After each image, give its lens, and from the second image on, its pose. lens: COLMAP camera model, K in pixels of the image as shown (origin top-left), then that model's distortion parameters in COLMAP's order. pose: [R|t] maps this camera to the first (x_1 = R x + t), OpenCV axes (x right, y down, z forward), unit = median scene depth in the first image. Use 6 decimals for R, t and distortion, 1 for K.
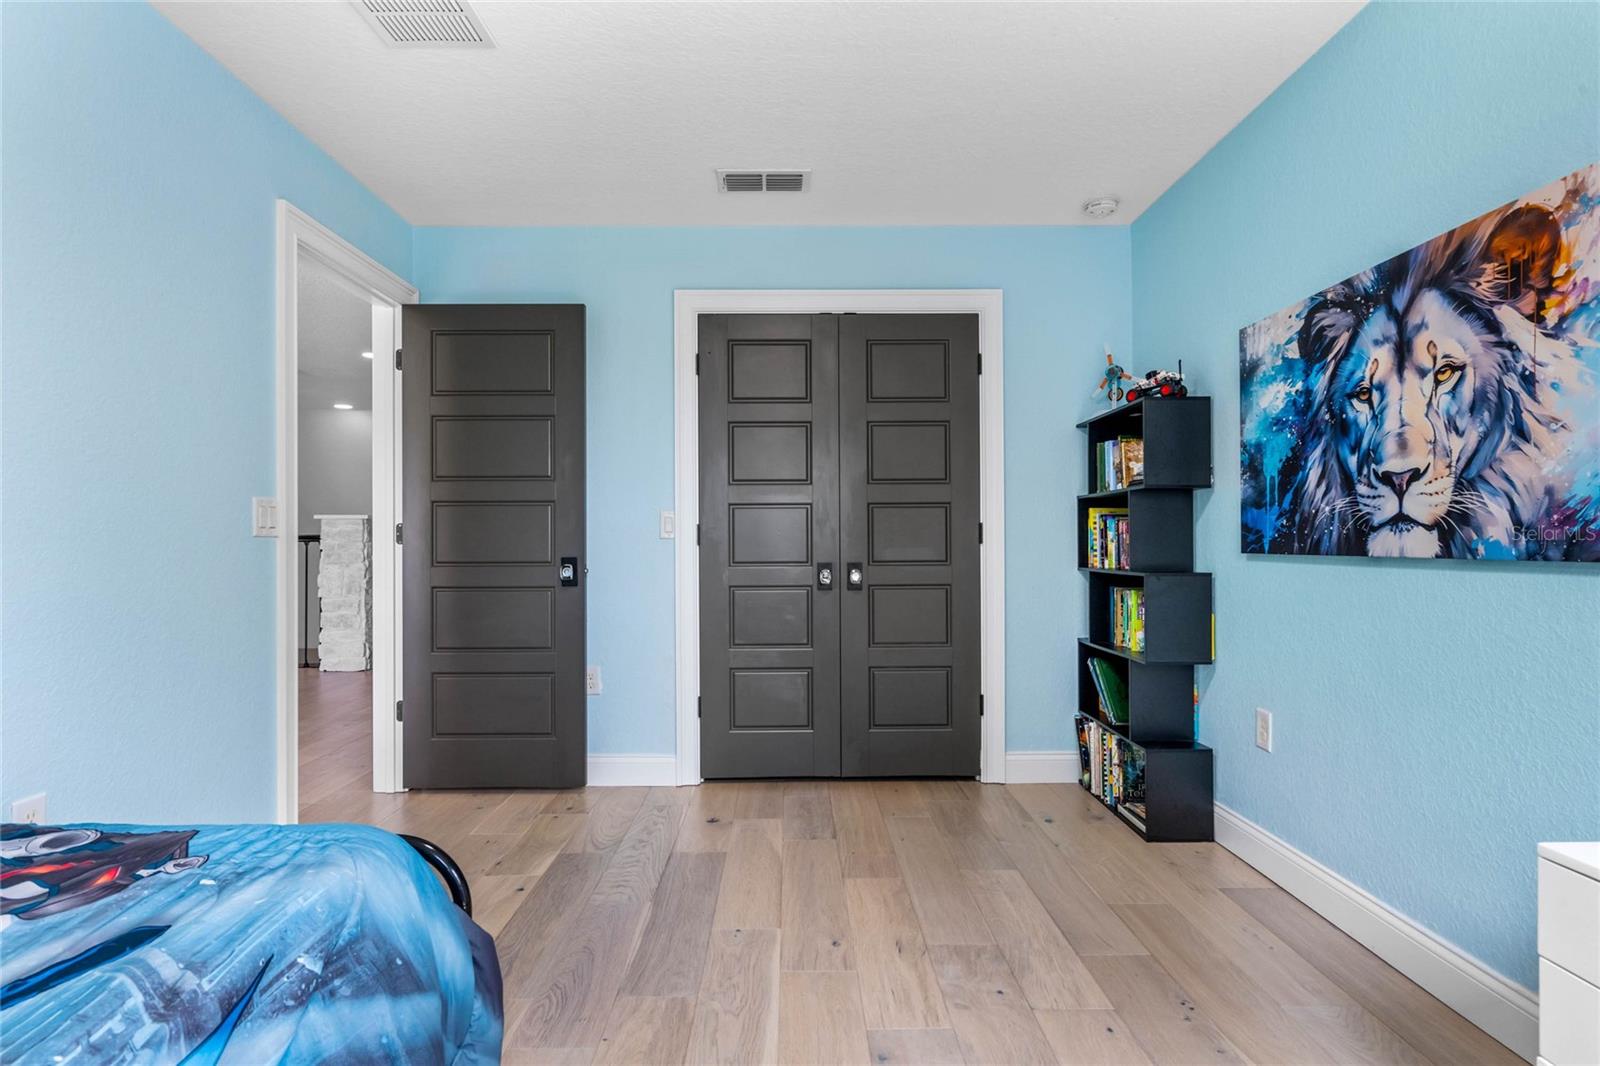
lens RADIAL K [[836.1, 0, 800.5], [0, 836.1, 537.5], [0, 0, 1]] dist [0.000212, 0.000051]
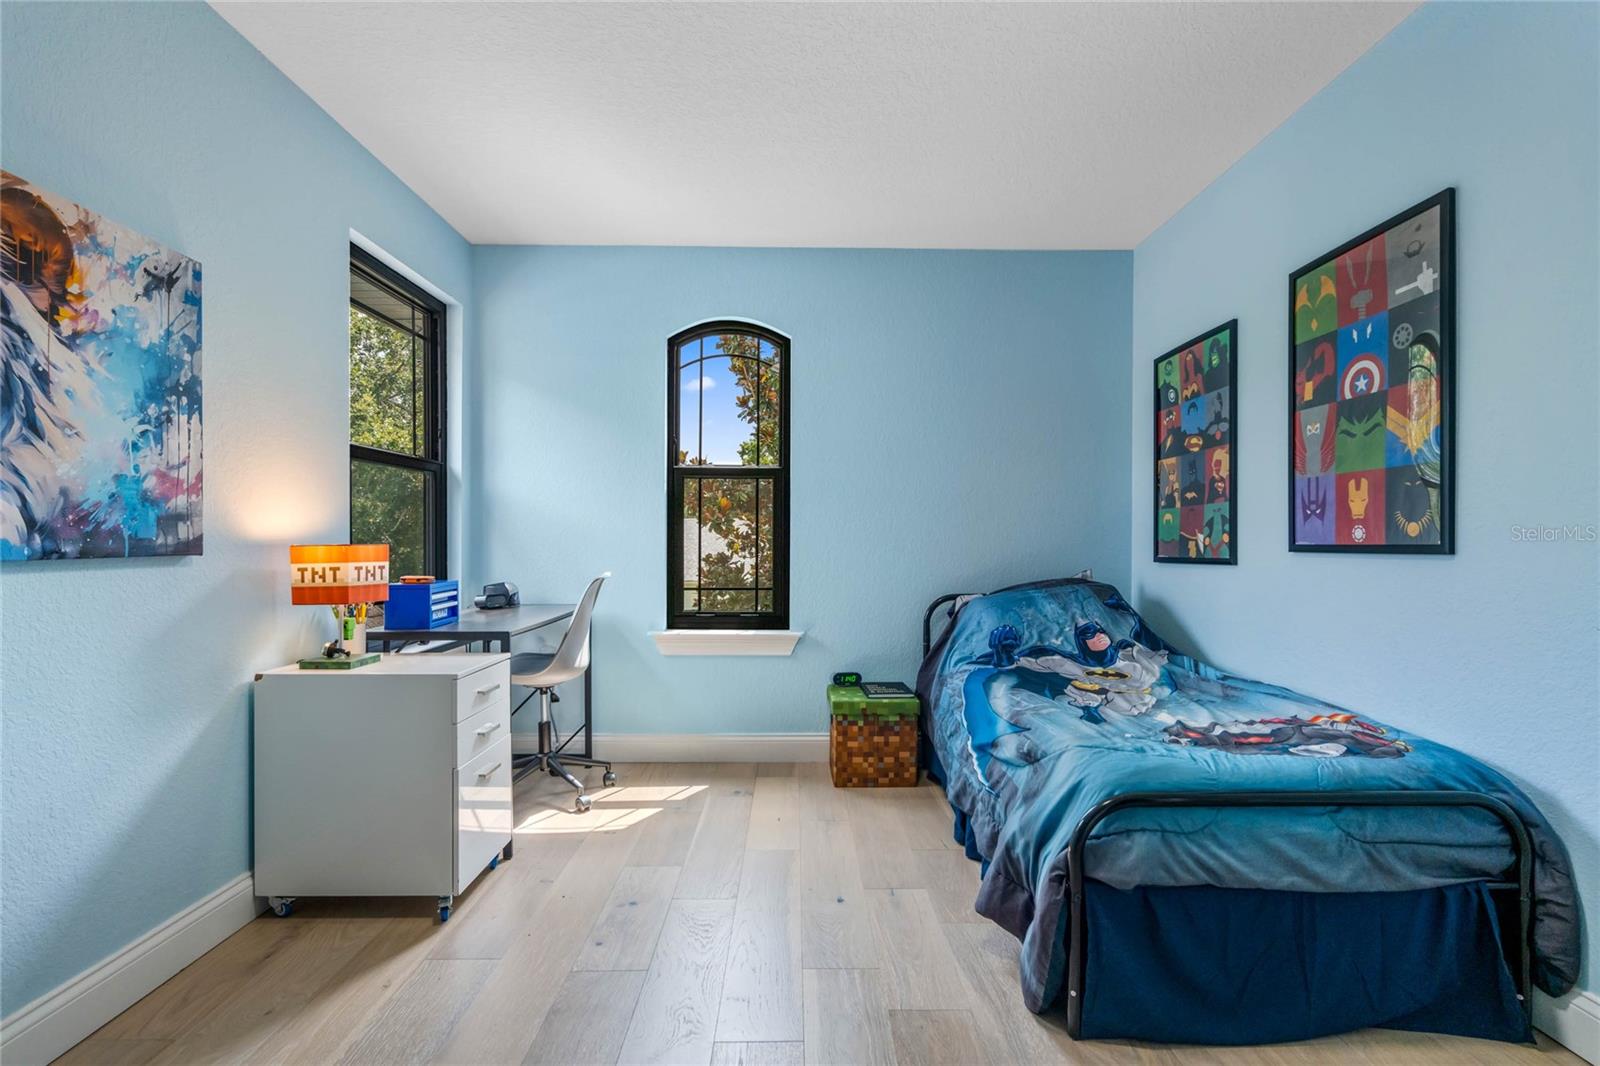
lens RADIAL K [[751.3, 0, 800.0], [0, 751.3, 537.5], [0, 0, 1]] dist [0.000679, -0.001348]
pose [[-0.999988, 0.003639, -0.003327, -0.020357], [0.003646, 0.999991, -0.002157, 0.006622], [0.003319, -0.002169, -0.999992, 1.902710]]
